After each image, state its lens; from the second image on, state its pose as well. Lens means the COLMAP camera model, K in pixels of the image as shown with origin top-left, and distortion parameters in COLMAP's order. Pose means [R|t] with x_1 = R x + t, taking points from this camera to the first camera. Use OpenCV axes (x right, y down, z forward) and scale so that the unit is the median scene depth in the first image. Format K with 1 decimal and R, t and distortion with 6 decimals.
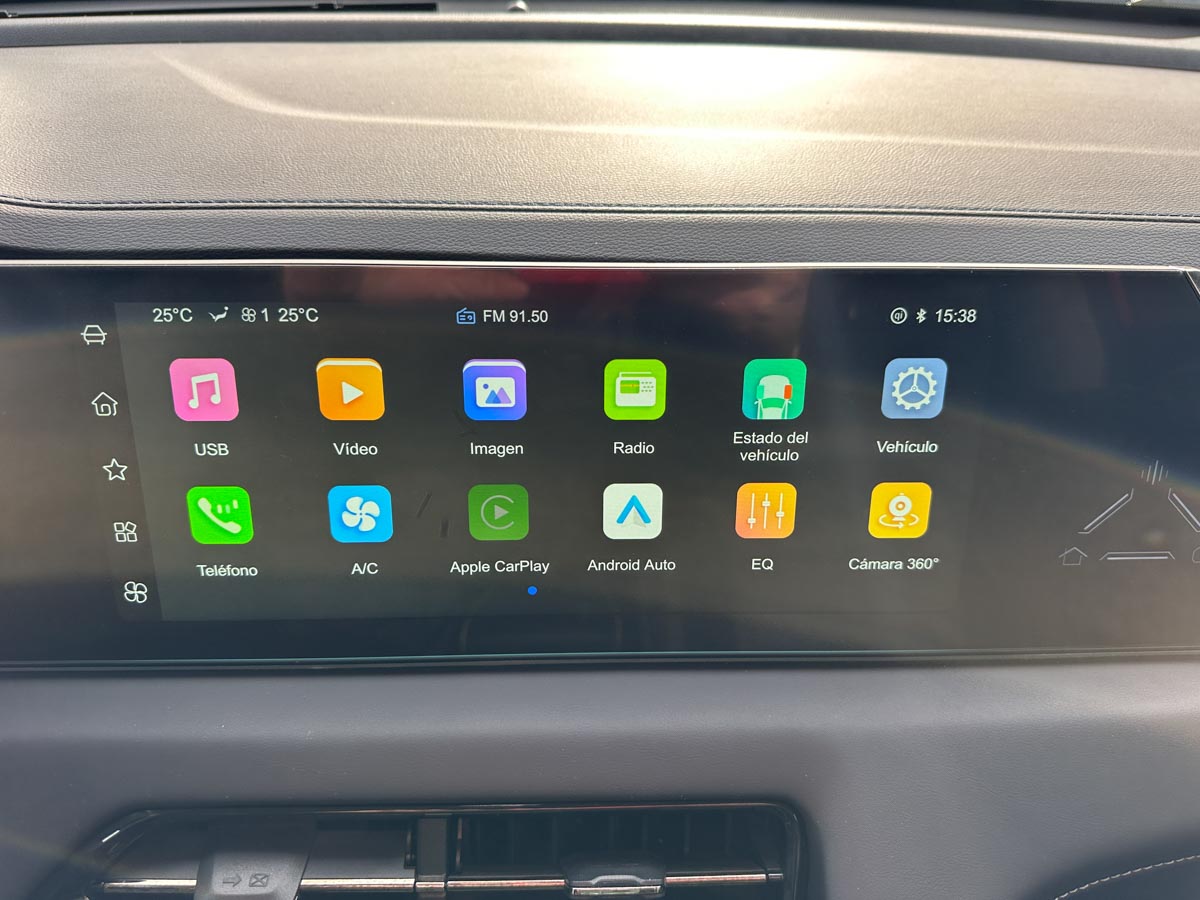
lens RADIAL K [[849.6, 0, 589.3], [0, 849.6, 473.6], [0, 0, 1]] dist [0.044139, -0.056759]
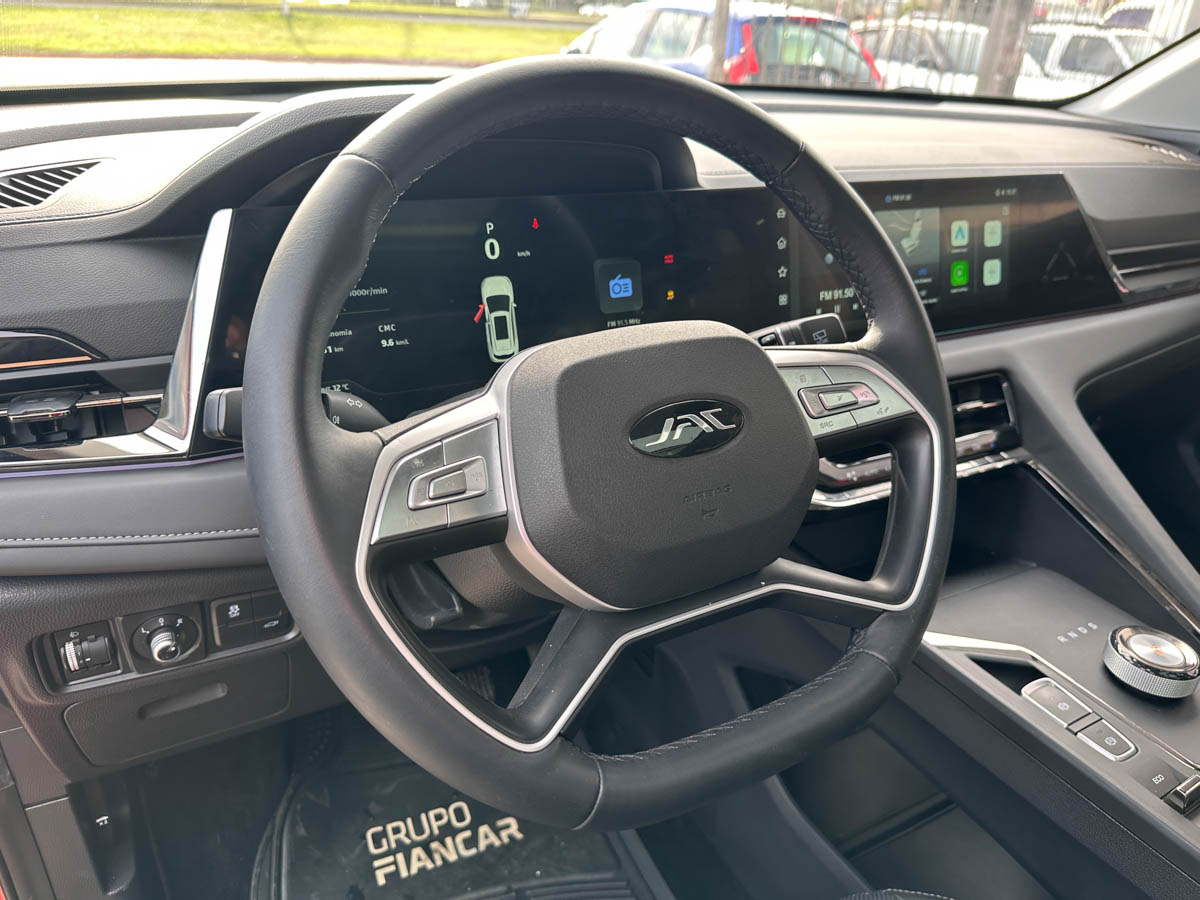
lens RADIAL K [[849.6, 0, 597.3], [0, 849.6, 457.9], [0, 0, 1]] dist [0.044139, -0.056759]
pose [[0.880767, -0.179327, 0.438282, -2.207149], [0.220121, 0.974496, -0.043630, 0.504273], [-0.419280, 0.134903, 0.897778, -0.874921]]
